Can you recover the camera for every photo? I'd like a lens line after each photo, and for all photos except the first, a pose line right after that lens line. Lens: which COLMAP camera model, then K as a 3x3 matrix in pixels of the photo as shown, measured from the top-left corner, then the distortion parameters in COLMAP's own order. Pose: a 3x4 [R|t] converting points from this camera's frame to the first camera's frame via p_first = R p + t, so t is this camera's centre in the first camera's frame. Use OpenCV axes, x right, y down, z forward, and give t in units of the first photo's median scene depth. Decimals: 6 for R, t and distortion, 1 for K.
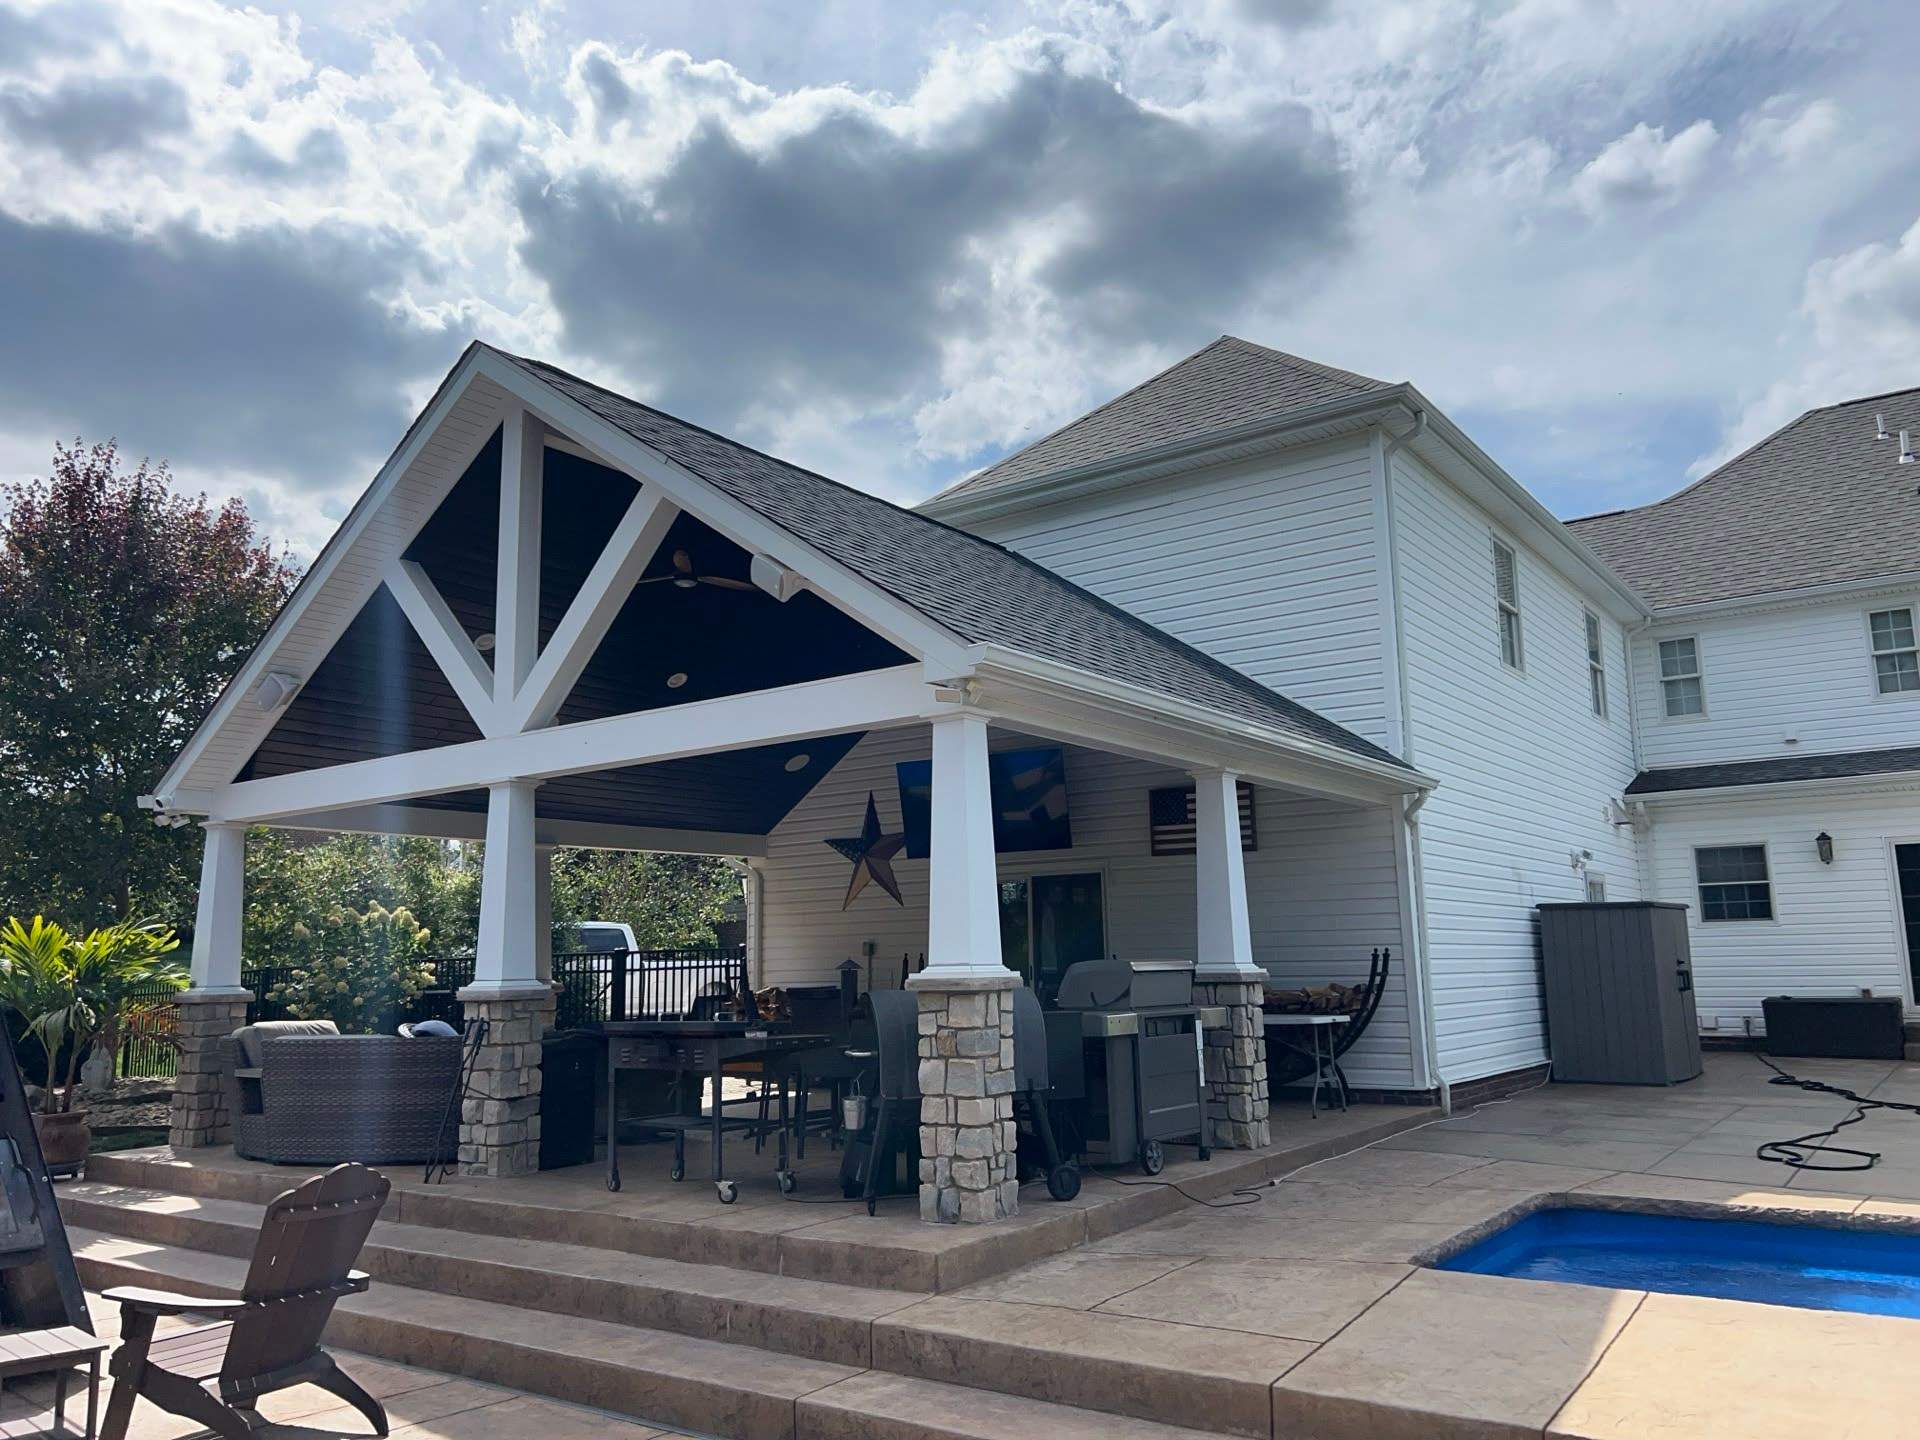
lens RADIAL K [[1452.9, 0, 952.4], [0, 1452.9, 725.3], [0, 0, 1]] dist [0.061240, -0.072720]
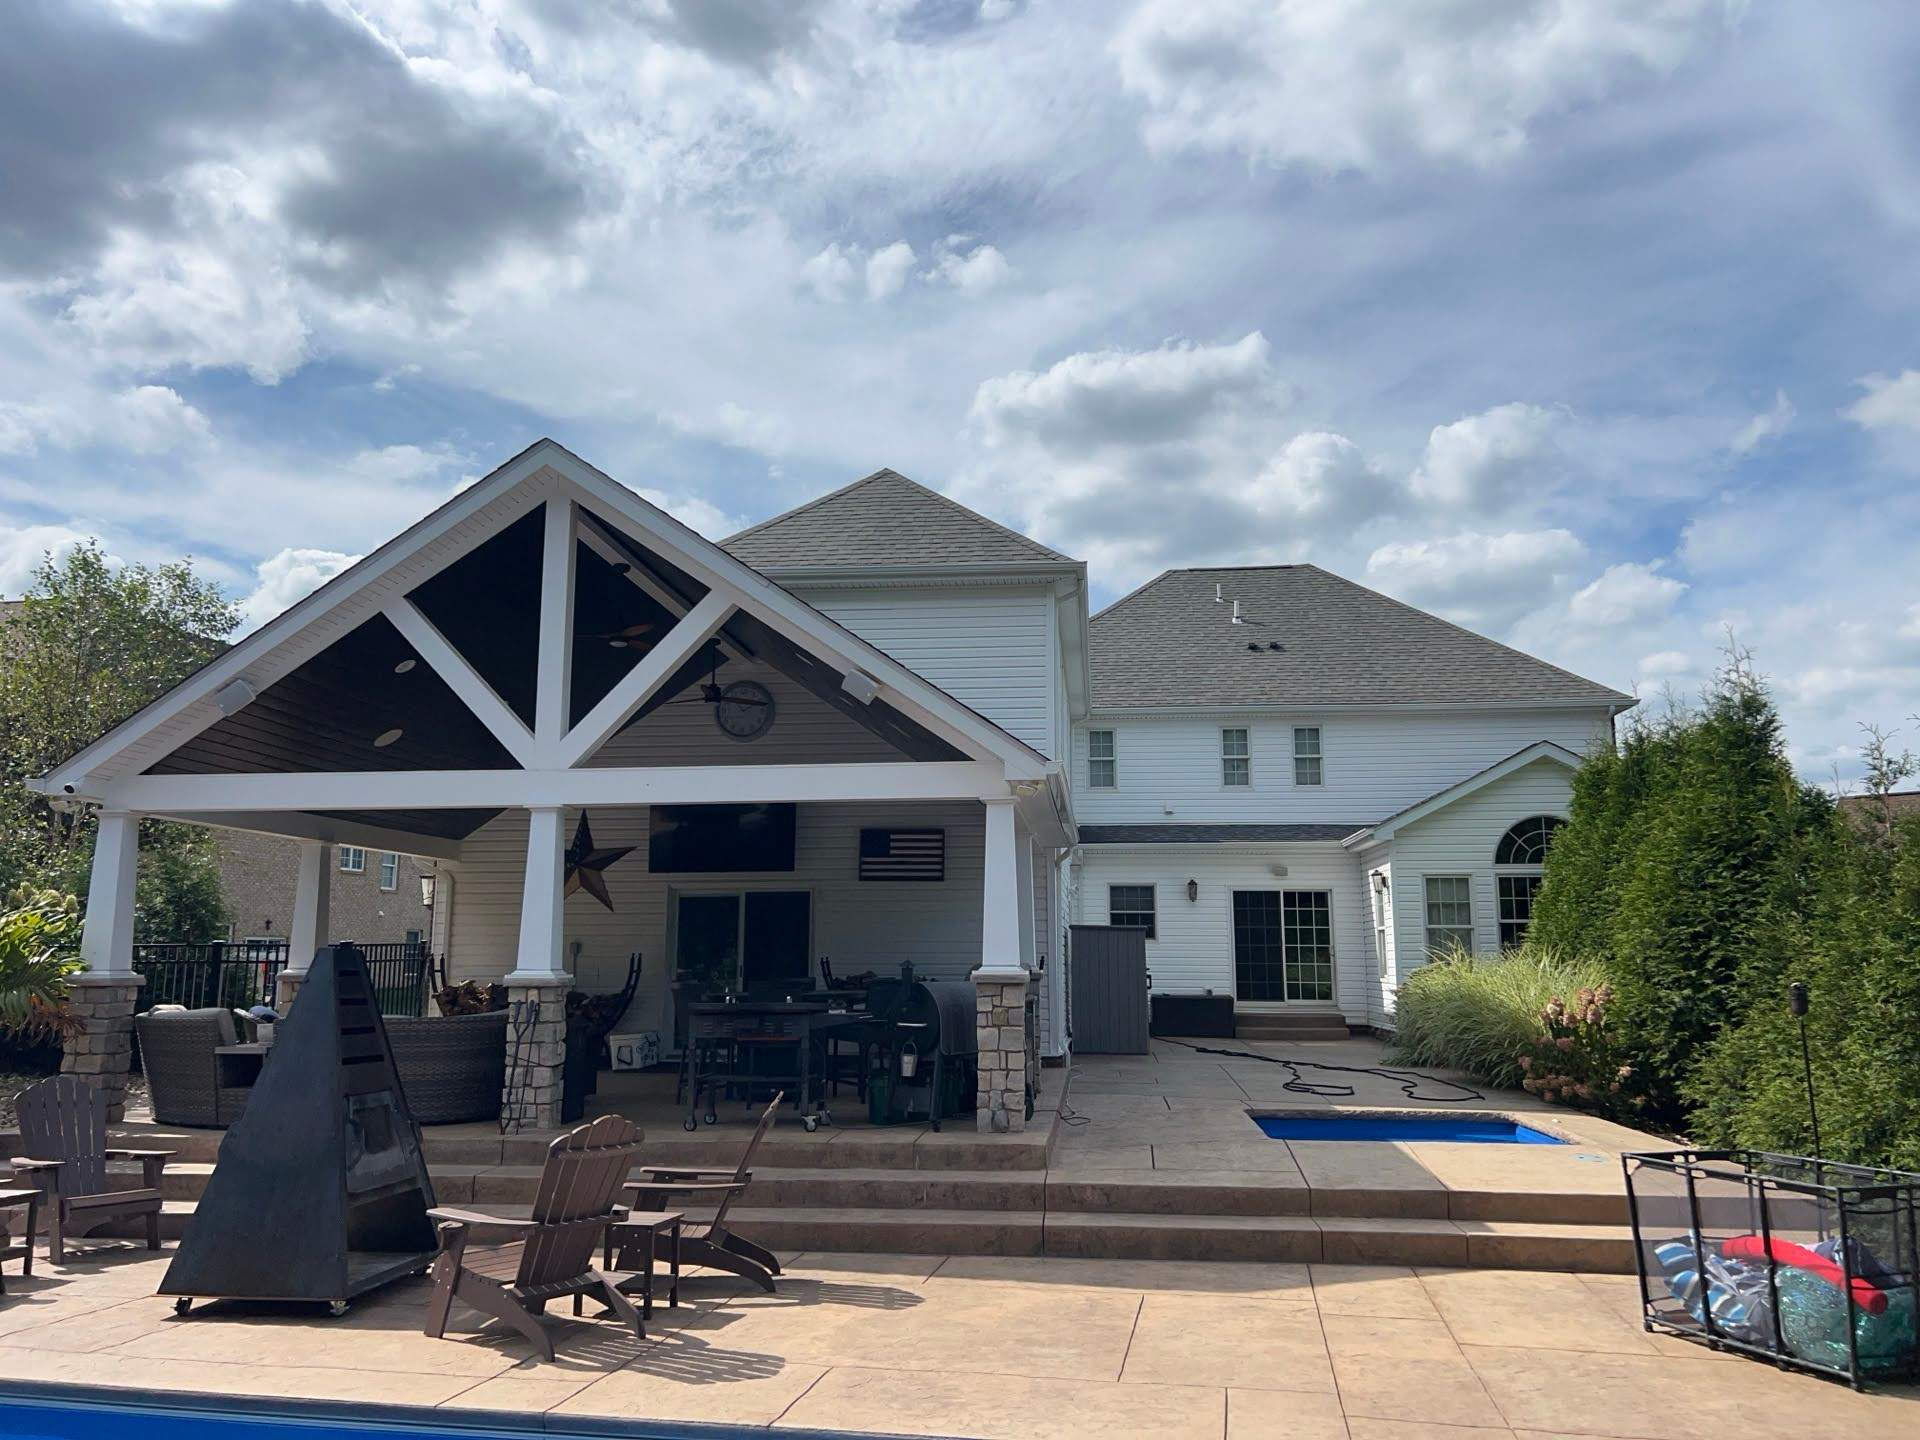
lens RADIAL K [[1452.9, 0, 976.4], [0, 1452.9, 723.9], [0, 0, 1]] dist [0.061240, -0.072720]
pose [[0.860441, 0.102537, 0.499127, -0.568642], [-0.101628, 0.994397, -0.029086, -0.028224], [-0.499313, -0.025699, 0.866040, -0.210509]]
